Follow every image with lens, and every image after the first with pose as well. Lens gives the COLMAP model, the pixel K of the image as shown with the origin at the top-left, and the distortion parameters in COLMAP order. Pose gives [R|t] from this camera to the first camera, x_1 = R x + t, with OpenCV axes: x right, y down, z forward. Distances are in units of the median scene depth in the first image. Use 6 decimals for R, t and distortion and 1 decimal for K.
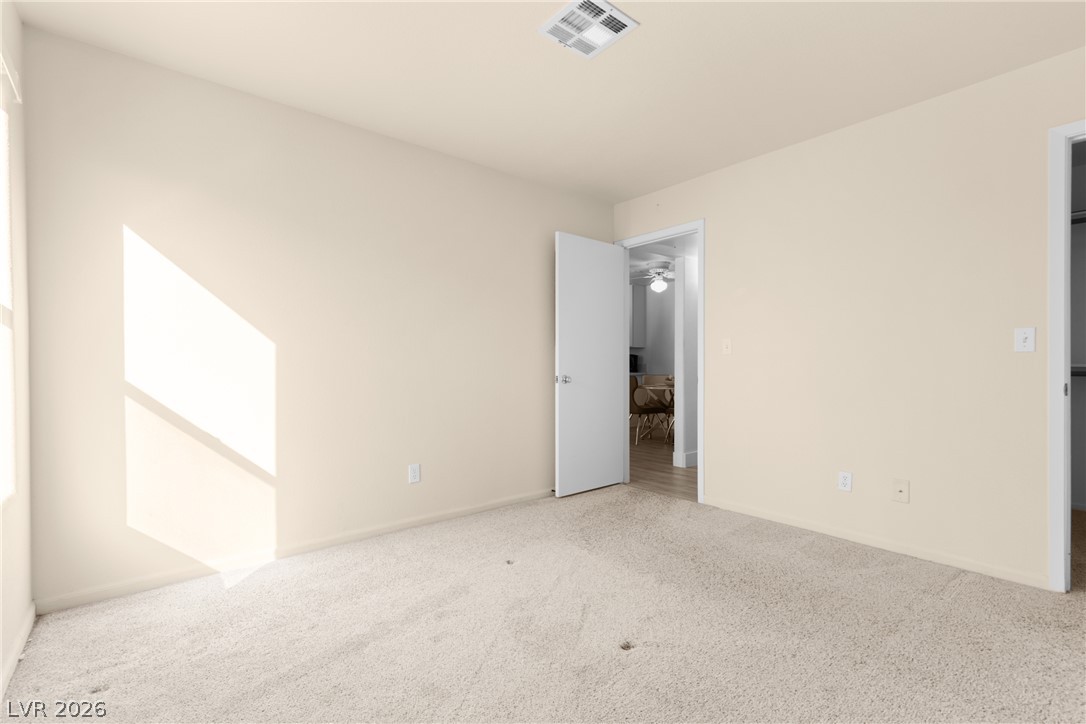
lens RADIAL K [[489.1, 0, 546.5], [0, 489.1, 370.8], [0, 0, 1]] dist [0.002590, -0.000190]
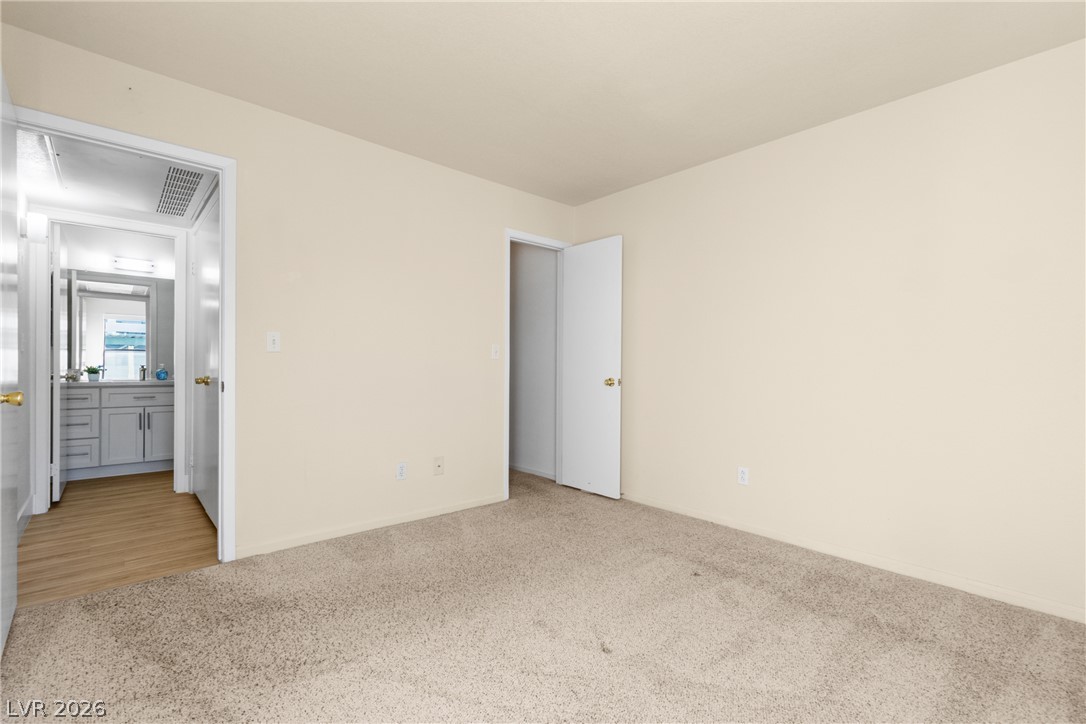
lens RADIAL K [[490.7, 0, 548.7], [0, 490.7, 366.6], [0, 0, 1]] dist [0.010861, -0.000898]
pose [[-0.047183, -0.003571, 0.998880, -0.584383], [-0.001436, 0.999993, 0.003507, -0.018252], [-0.998885, -0.001269, -0.047187, 0.803725]]
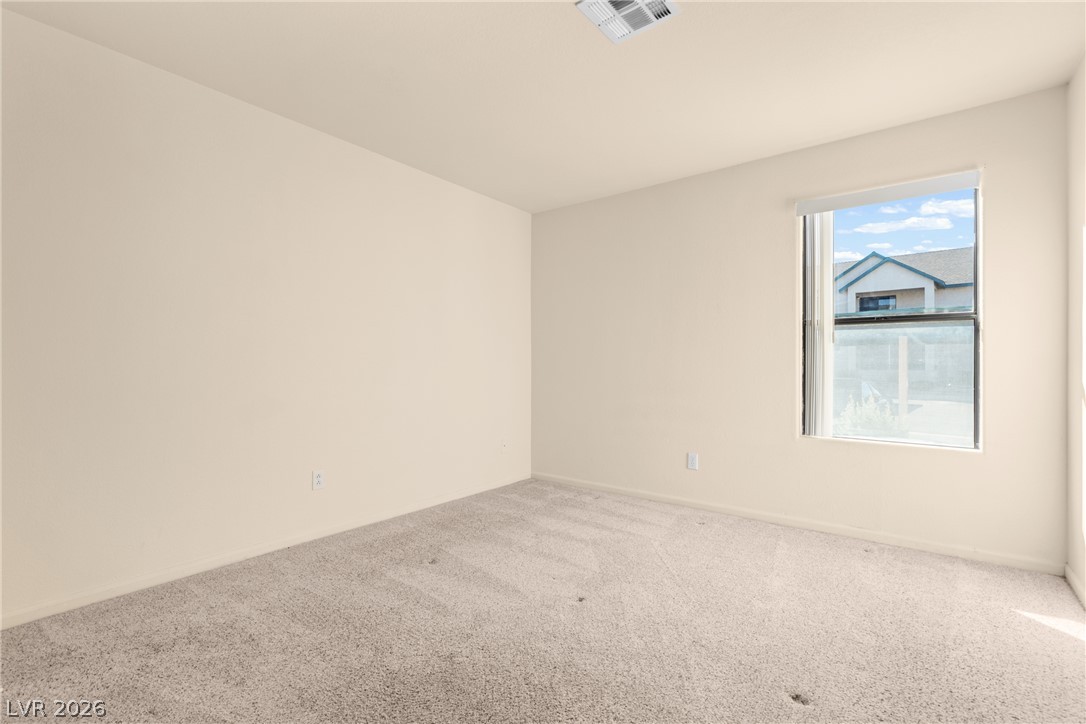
lens RADIAL K [[490.7, 0, 548.7], [0, 490.7, 366.6], [0, 0, 1]] dist [0.010861, -0.000898]
pose [[-0.976166, 0.003259, -0.217000, 0.338690], [-0.000104, 0.999880, 0.015486, -0.021195], [0.217024, 0.015139, -0.976049, 1.481731]]
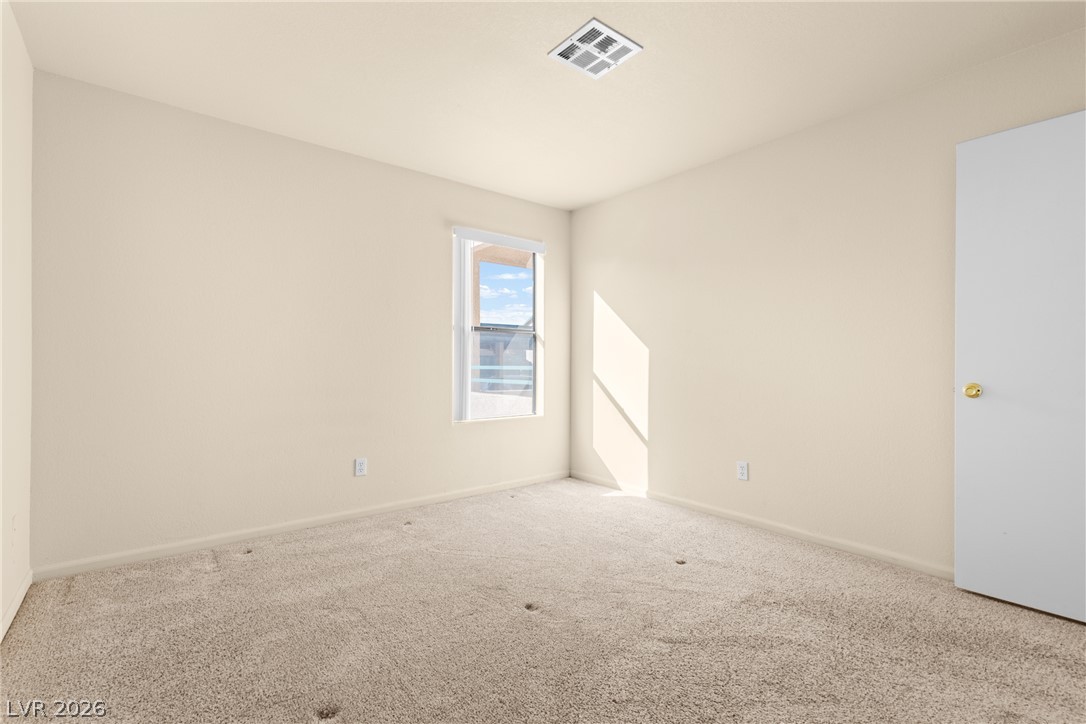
lens RADIAL K [[485.8, 0, 546.4], [0, 485.8, 368.8], [0, 0, 1]] dist [0.004612, -0.000016]
pose [[-0.010521, 0.013569, -0.999853, 0.892323], [-0.017960, 0.999744, 0.013757, -0.012724], [0.999783, 0.018102, -0.010275, 0.709126]]
